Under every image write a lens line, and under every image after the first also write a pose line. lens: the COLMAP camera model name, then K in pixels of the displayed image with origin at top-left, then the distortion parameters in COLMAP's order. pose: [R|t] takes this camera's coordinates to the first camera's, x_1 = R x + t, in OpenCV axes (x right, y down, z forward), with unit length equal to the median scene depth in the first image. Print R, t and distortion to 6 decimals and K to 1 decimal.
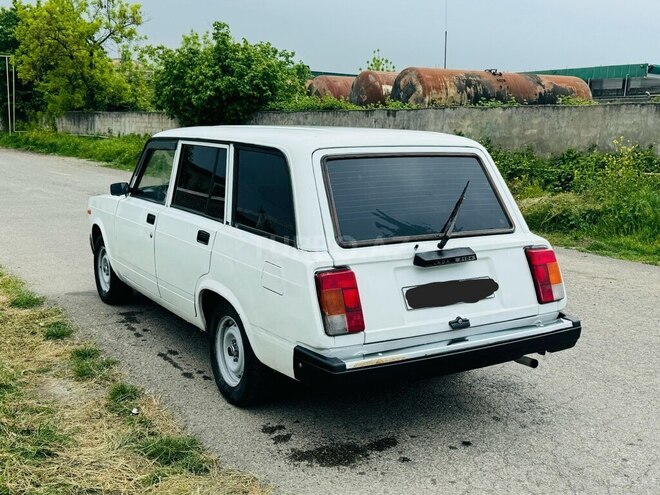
lens RADIAL K [[735.1, 0, 330.0], [0, 735.1, 247.5], [0, 0, 1]] dist [0.154362, -0.298552]
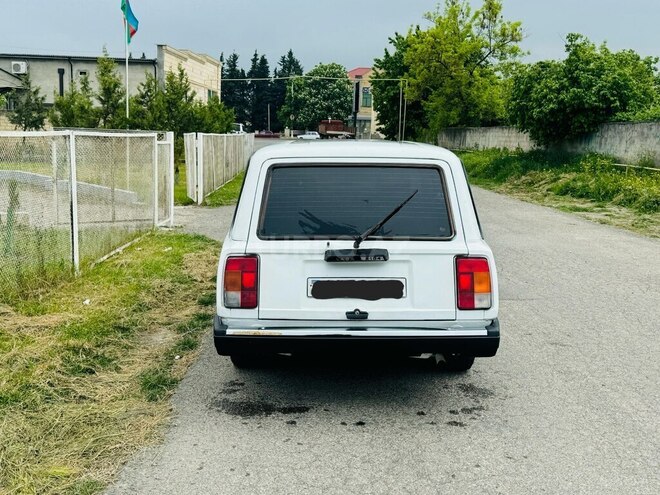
lens RADIAL K [[735.1, 0, 330.0], [0, 735.1, 247.5], [0, 0, 1]] dist [0.154362, -0.298552]
pose [[0.855315, 0.071132, -0.513202, 0.519121], [-0.080559, 0.996742, 0.003891, -0.000316], [0.511807, 0.038015, 0.858259, 0.010284]]
